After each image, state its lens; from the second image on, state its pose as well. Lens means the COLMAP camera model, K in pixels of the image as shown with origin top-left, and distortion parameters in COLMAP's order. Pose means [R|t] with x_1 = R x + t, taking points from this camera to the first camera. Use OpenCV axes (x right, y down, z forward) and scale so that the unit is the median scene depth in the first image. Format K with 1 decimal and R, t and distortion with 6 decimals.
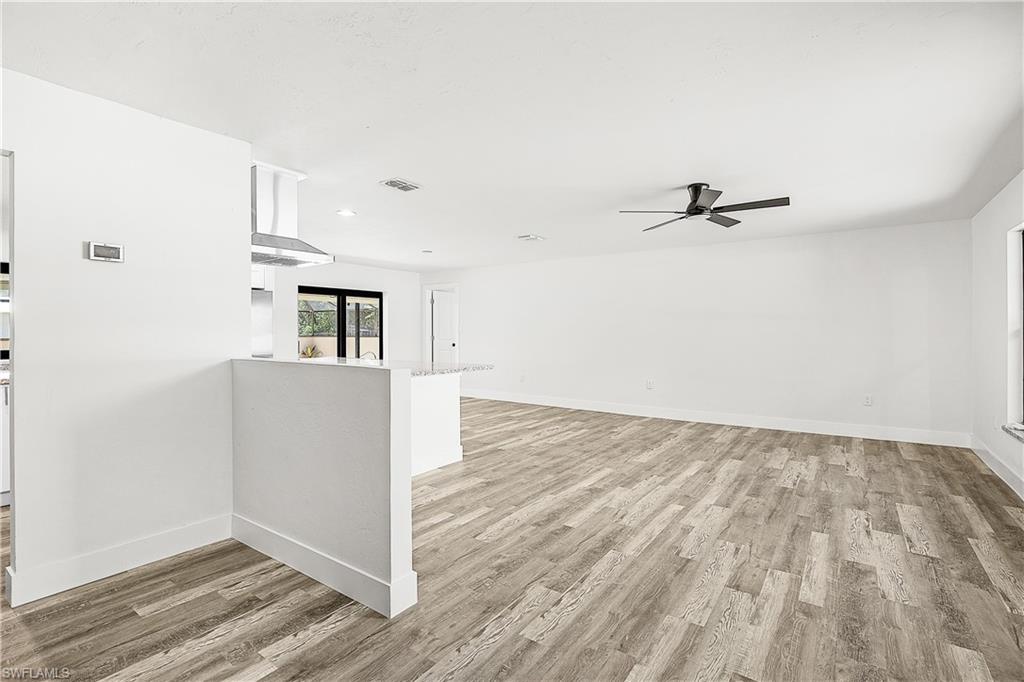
lens RADIAL K [[478.7, 0, 509.2], [0, 478.7, 337.1], [0, 0, 1]] dist [-0.013017, 0.003897]
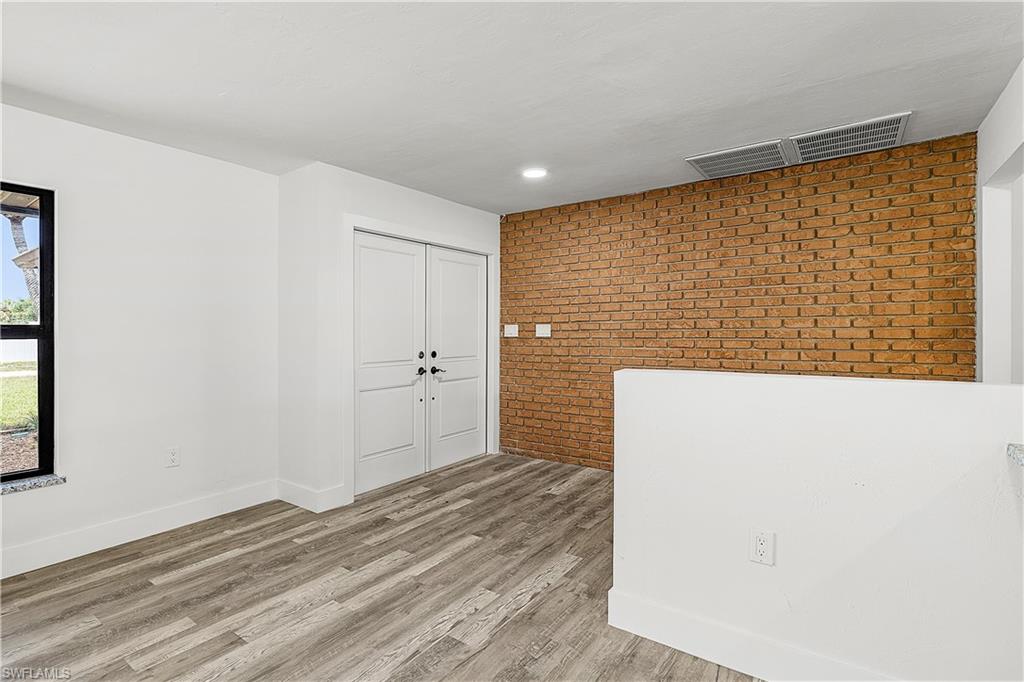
lens RADIAL K [[478.7, 0, 508.2], [0, 478.7, 328.3], [0, 0, 1]] dist [-0.013017, 0.003897]
pose [[-0.999965, 0.008177, -0.001657, -0.001420], [0.008168, 0.999952, 0.005413, -0.018335], [0.001701, 0.005400, -0.999984, 1.470932]]
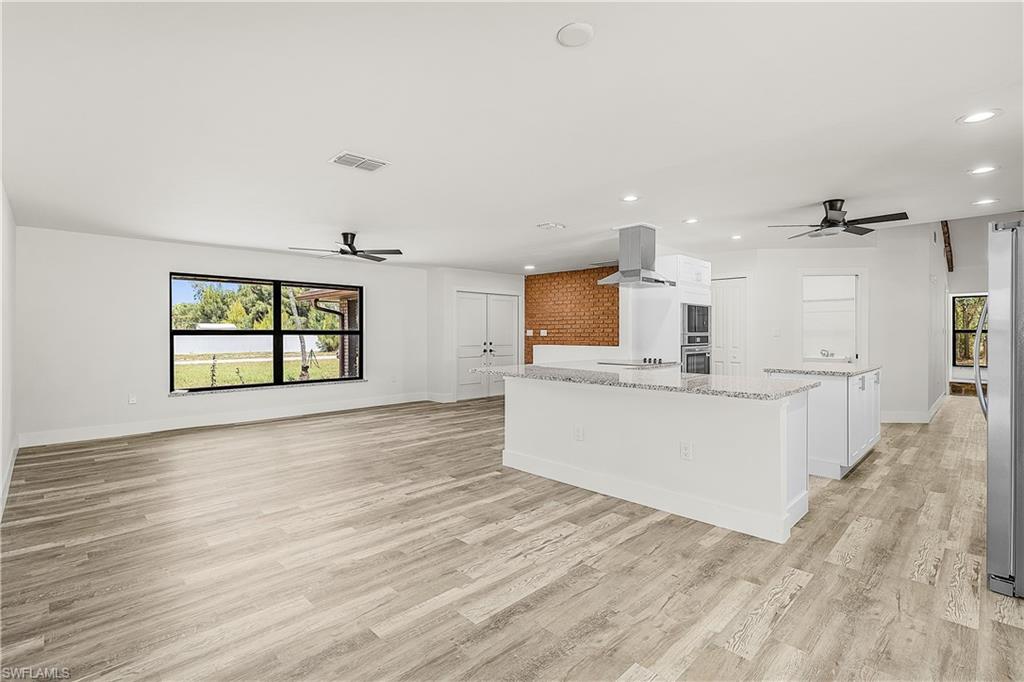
lens RADIAL K [[478.7, 0, 509.0], [0, 478.7, 332.7], [0, 0, 1]] dist [-0.013017, 0.003897]
pose [[-0.985102, 0.004009, 0.171922, -0.455778], [0.006066, 0.999916, 0.011439, -0.041646], [-0.171862, 0.012311, -0.985044, 3.174910]]
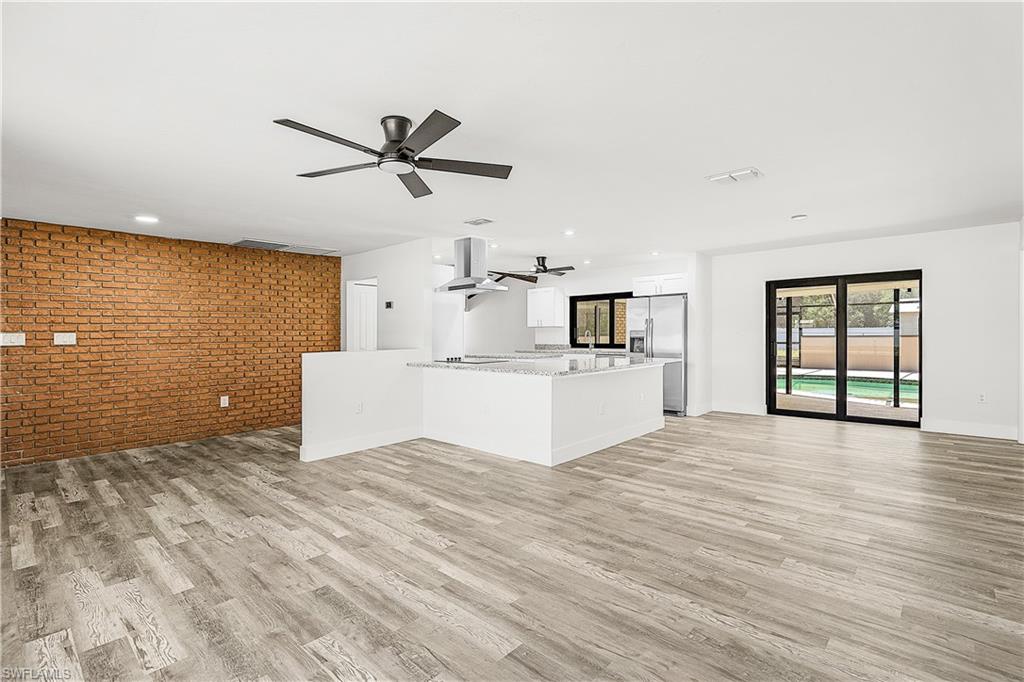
lens RADIAL K [[478.7, 0, 518.4], [0, 478.7, 344.6], [0, 0, 1]] dist [-0.013017, 0.003897]
pose [[-0.110884, 0.027476, -0.993453, 1.406069], [-0.000952, 0.999614, 0.027753, -0.028992], [0.993833, 0.004023, -0.110815, 1.680995]]
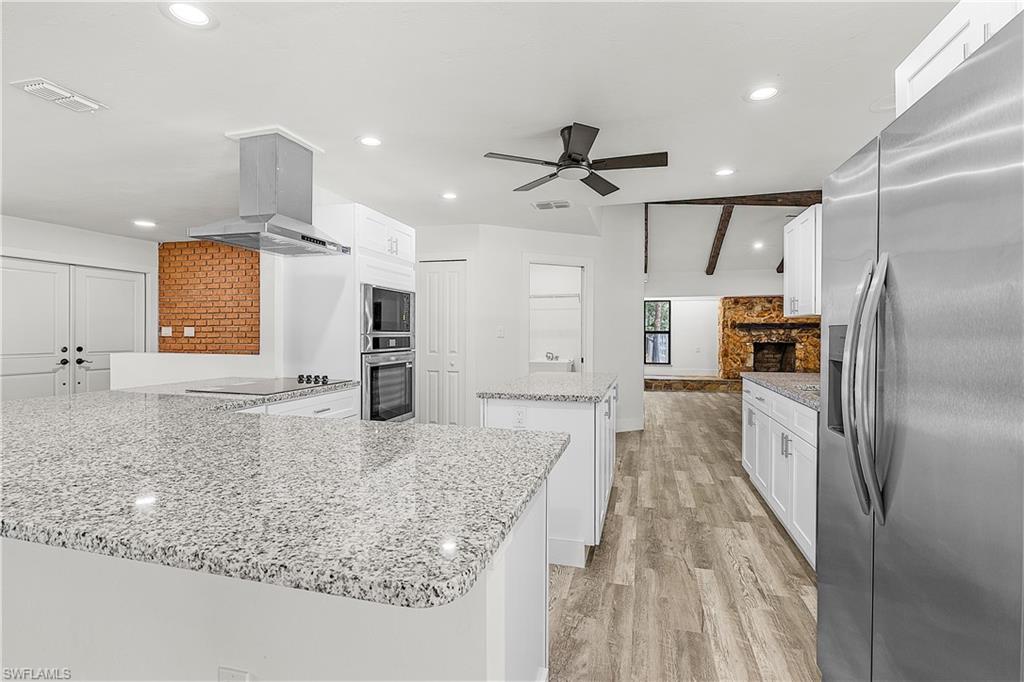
lens RADIAL K [[478.7, 0, 512.7], [0, 478.7, 334.3], [0, 0, 1]] dist [-0.013017, 0.003897]
pose [[-0.938334, 0.001309, -0.345727, -0.751365], [-0.004319, 0.999870, 0.015508, -0.029210], [0.345703, 0.016045, -0.938207, 2.392293]]
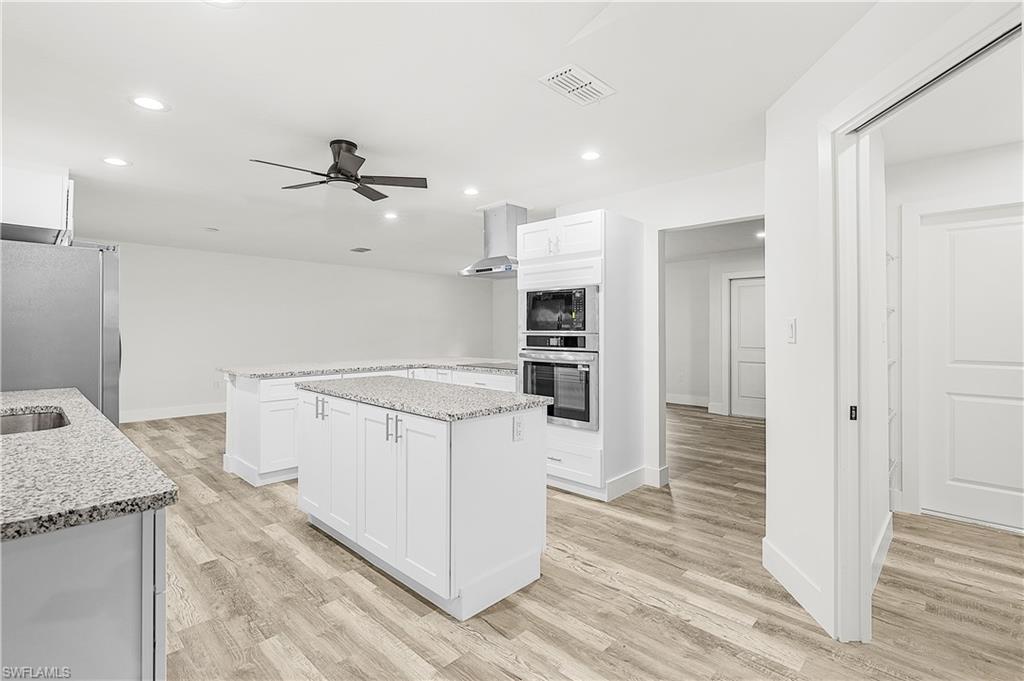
lens RADIAL K [[478.7, 0, 520.6], [0, 478.7, 322.8], [0, 0, 1]] dist [-0.013017, 0.003897]
pose [[0.131738, 0.015029, 0.991171, -2.222793], [0.011314, 0.999797, -0.016664, -0.015828], [-0.991220, 0.013410, 0.131541, 0.968981]]
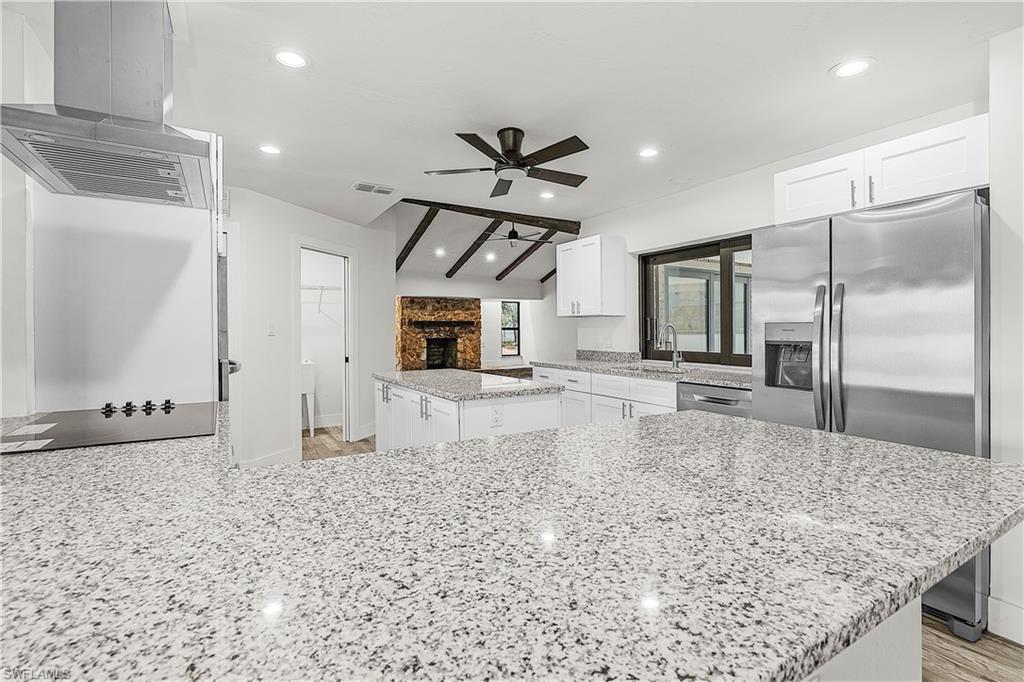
lens RADIAL K [[478.7, 0, 516.4], [0, 478.7, 338.5], [0, 0, 1]] dist [-0.013017, 0.003897]
pose [[-0.383603, 0.019859, -0.923284, -0.278152], [-0.006664, 0.999683, 0.024271, -0.021864], [0.923474, 0.015463, -0.383350, 1.913521]]
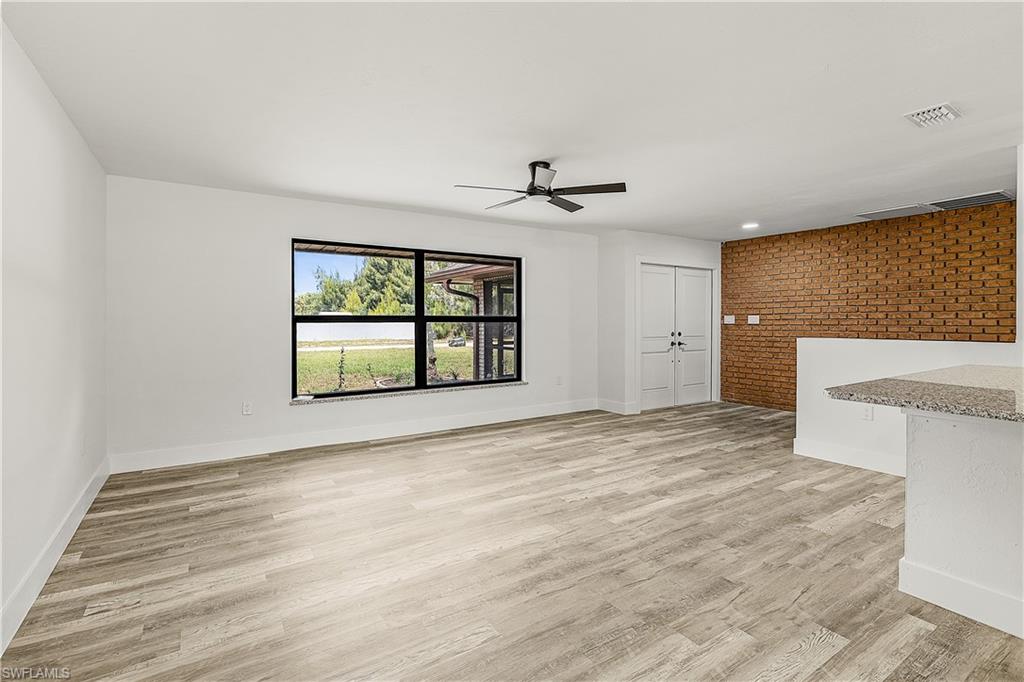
lens RADIAL K [[478.7, 0, 507.0], [0, 478.7, 318.0], [0, 0, 1]] dist [-0.013017, 0.003897]
pose [[-0.929349, 0.006743, 0.369140, 0.145442], [0.009461, 0.999940, 0.005553, -0.033894], [-0.369081, 0.008654, -0.929357, 2.557719]]
